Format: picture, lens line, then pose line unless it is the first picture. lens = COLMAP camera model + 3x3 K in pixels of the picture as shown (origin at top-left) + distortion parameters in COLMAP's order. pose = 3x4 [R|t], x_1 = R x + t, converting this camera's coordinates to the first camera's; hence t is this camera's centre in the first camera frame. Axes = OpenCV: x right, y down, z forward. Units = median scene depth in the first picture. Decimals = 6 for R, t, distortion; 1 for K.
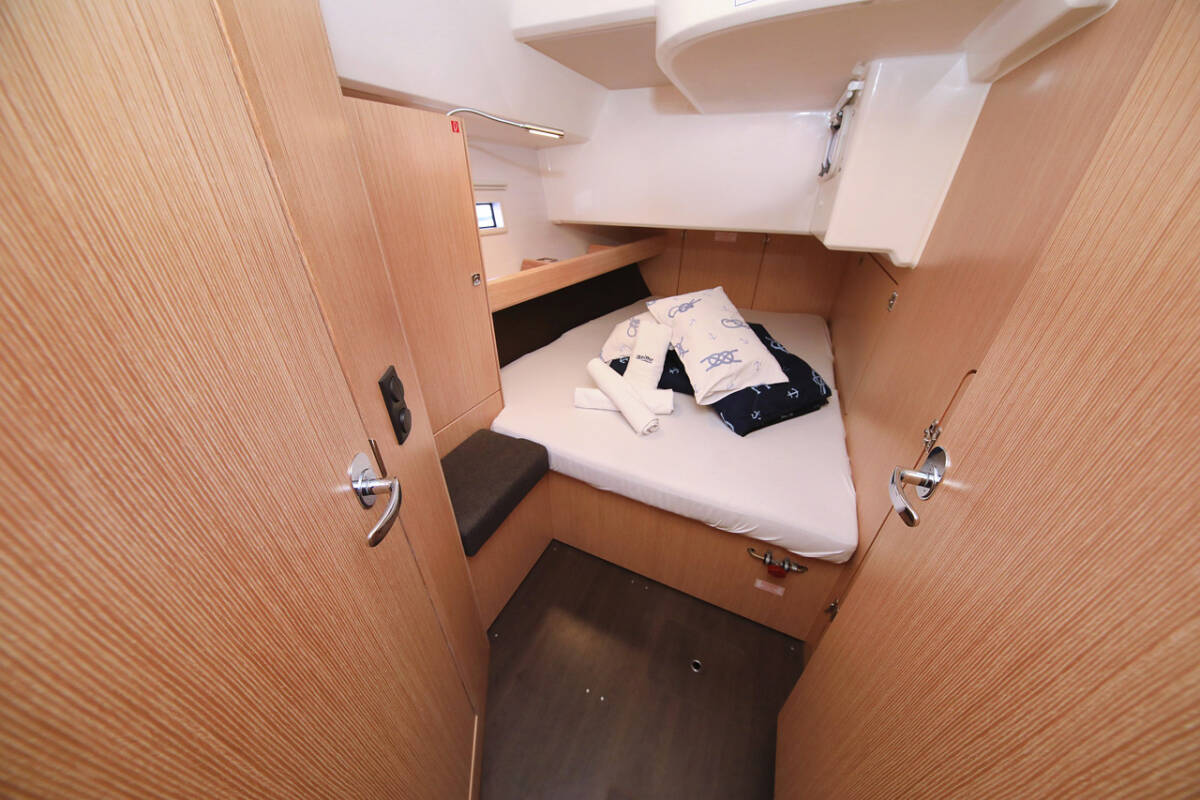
lens RADIAL K [[376.8, 0, 593.2], [0, 376.8, 393.2], [0, 0, 1]] dist [0.000523, -0.000006]
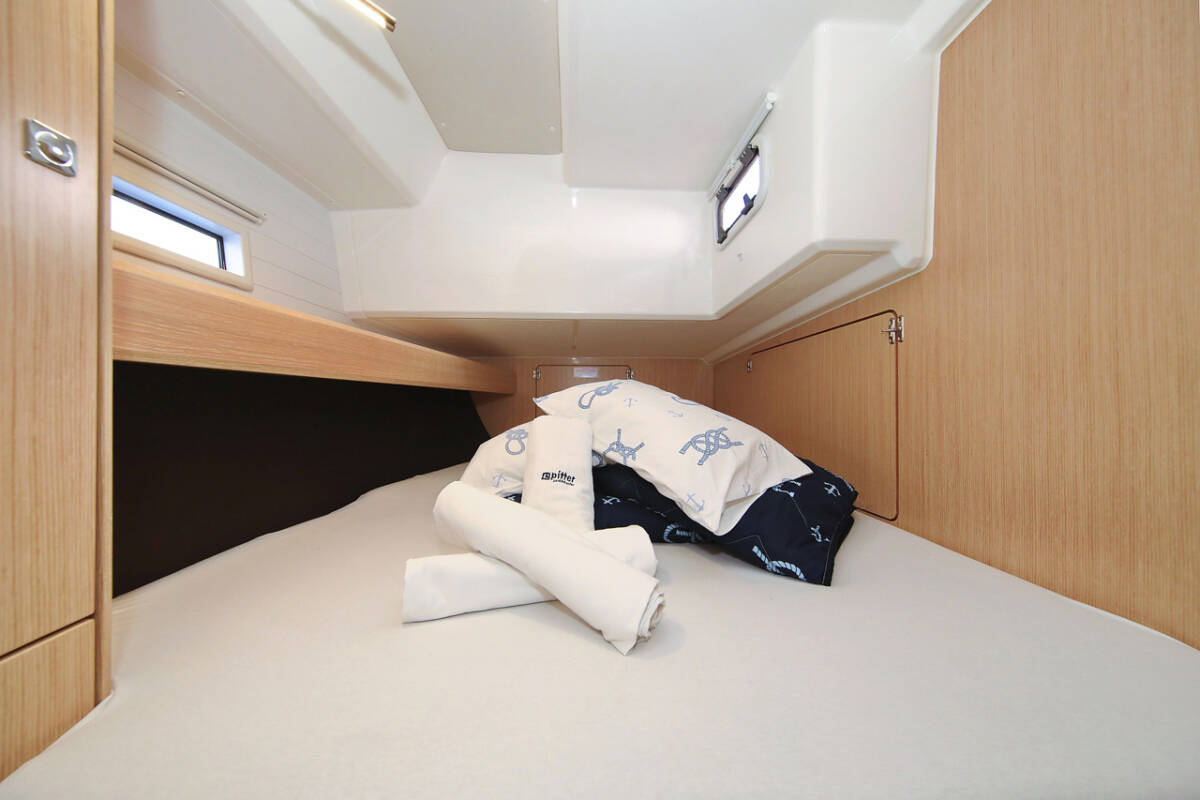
lens RADIAL K [[376.8, 0, 593.2], [0, 376.8, 393.2], [0, 0, 1]] dist [0.000523, -0.000006]
pose [[0.897505, -0.004876, 0.440976, -0.043151], [0.226023, 0.863708, -0.450469, 0.049374], [-0.378678, 0.503969, 0.776285, 0.603345]]
